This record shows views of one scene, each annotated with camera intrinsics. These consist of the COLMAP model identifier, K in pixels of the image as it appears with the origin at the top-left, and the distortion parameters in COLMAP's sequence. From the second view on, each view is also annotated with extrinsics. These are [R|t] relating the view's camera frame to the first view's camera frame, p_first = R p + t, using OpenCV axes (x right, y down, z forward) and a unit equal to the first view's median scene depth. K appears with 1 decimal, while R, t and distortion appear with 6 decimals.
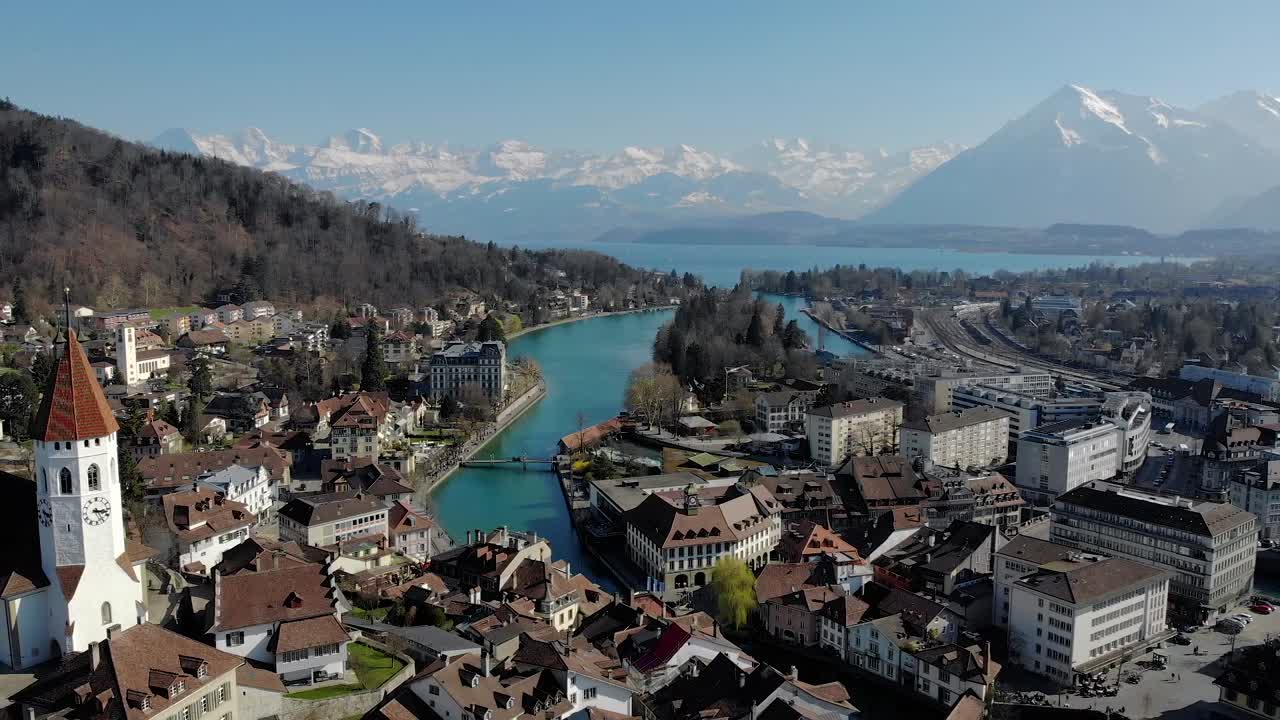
lens RADIAL K [[938.4, 0, 640.0], [0, 938.4, 360.0], [0, 0, 1]] dist [0.084347, -0.080733]
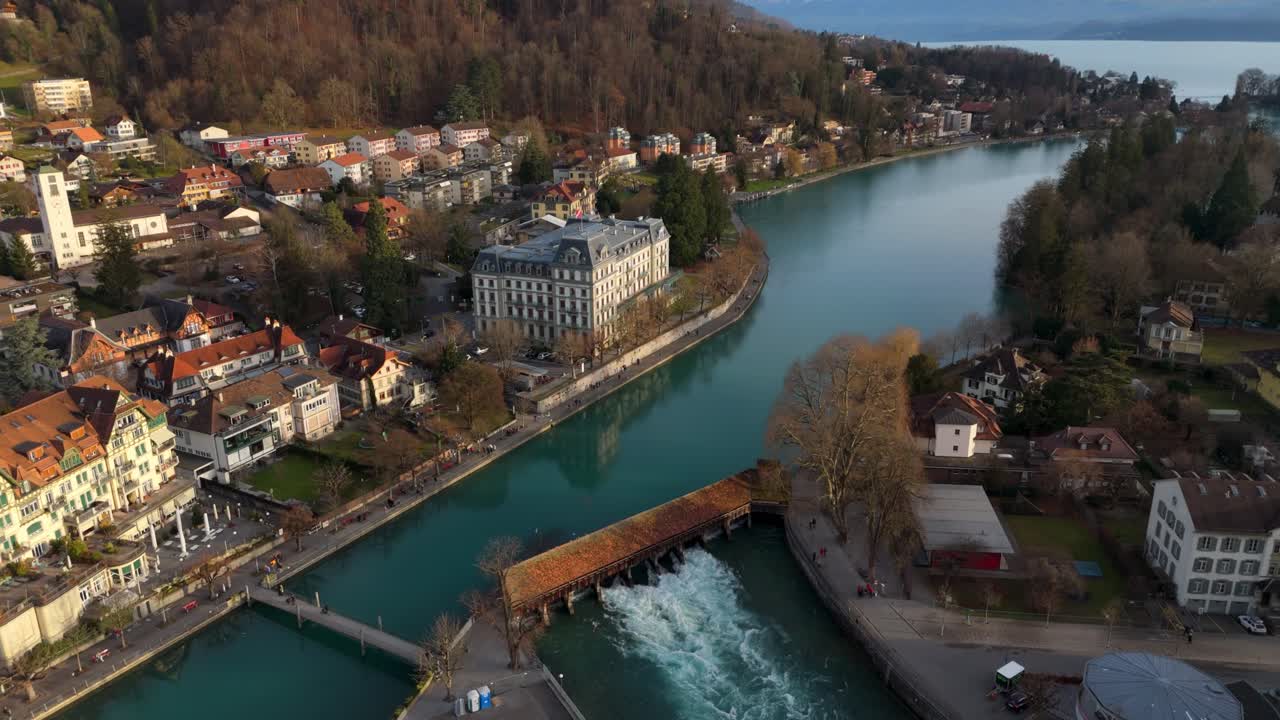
lens RADIAL K [[938.4, 0, 640.0], [0, 938.4, 360.0], [0, 0, 1]] dist [0.084347, -0.080733]
pose [[0.904327, 0.126318, -0.407721, 0.081244], [-0.043590, 0.977544, 0.206174, -0.058390], [0.424609, -0.168676, 0.889525, 0.562851]]
